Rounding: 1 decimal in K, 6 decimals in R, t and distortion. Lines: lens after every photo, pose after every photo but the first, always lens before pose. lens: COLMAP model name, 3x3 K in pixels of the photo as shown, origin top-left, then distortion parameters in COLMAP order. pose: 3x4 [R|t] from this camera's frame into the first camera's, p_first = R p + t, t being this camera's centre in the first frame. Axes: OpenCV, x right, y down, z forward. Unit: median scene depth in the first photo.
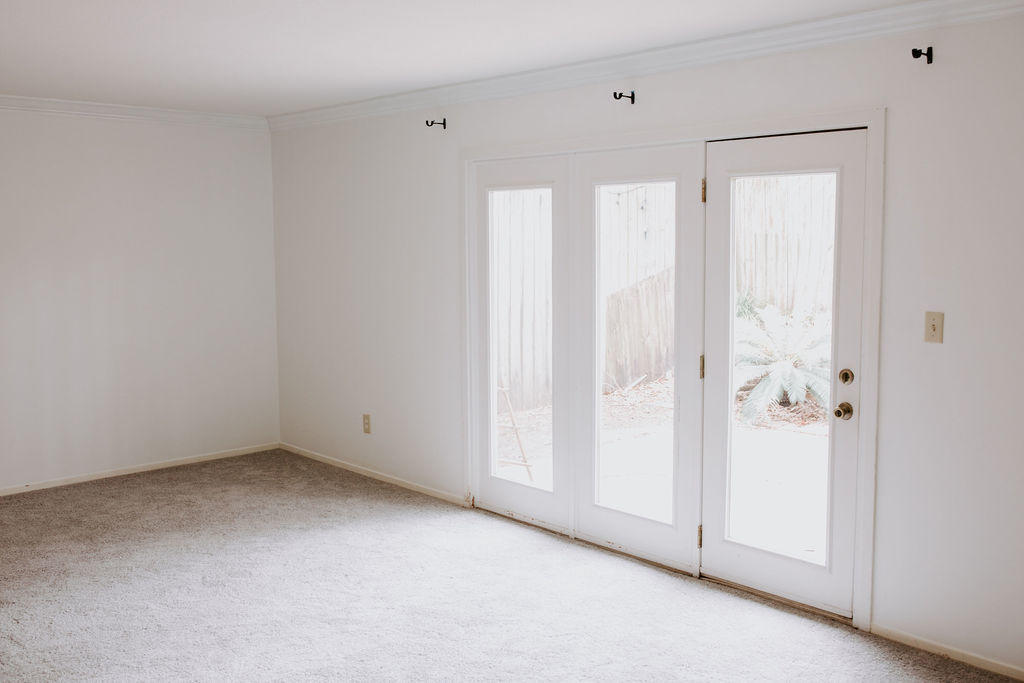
lens RADIAL K [[1026.2, 0, 511.6], [0, 1026.2, 337.5], [0, 0, 1]] dist [0.011936, -0.019322]
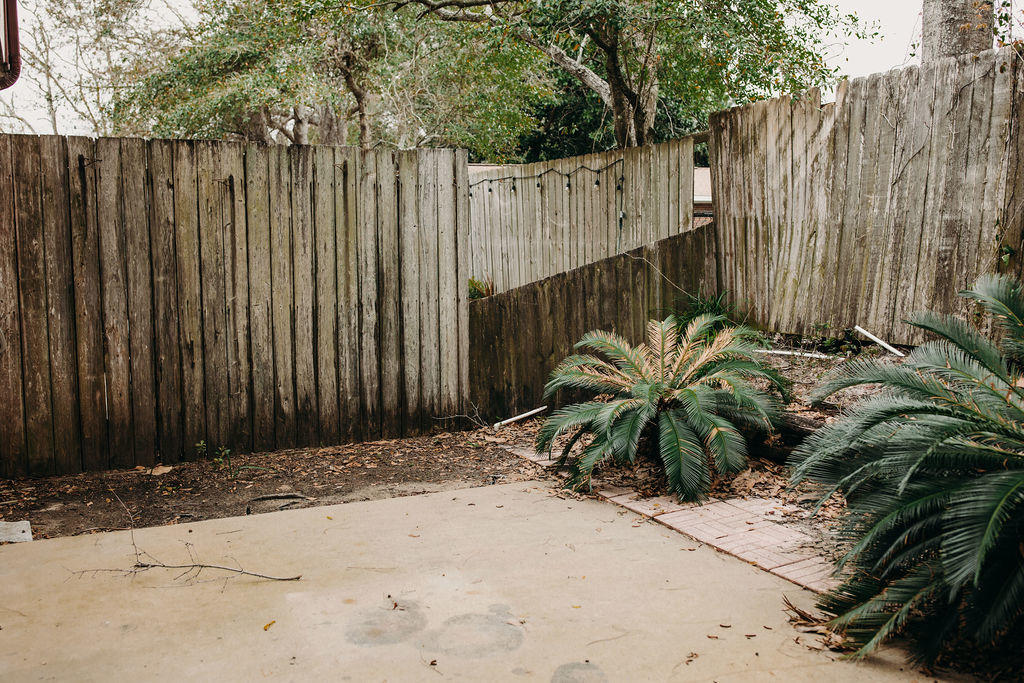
lens RADIAL K [[1026.2, 0, 511.6], [0, 1026.2, 337.5], [0, 0, 1]] dist [0.011936, -0.019322]
pose [[0.942686, 0.025421, -0.332710, 0.339380], [-0.028909, 0.999567, -0.005536, -0.008408], [0.332426, 0.014837, 0.943013, 0.273365]]
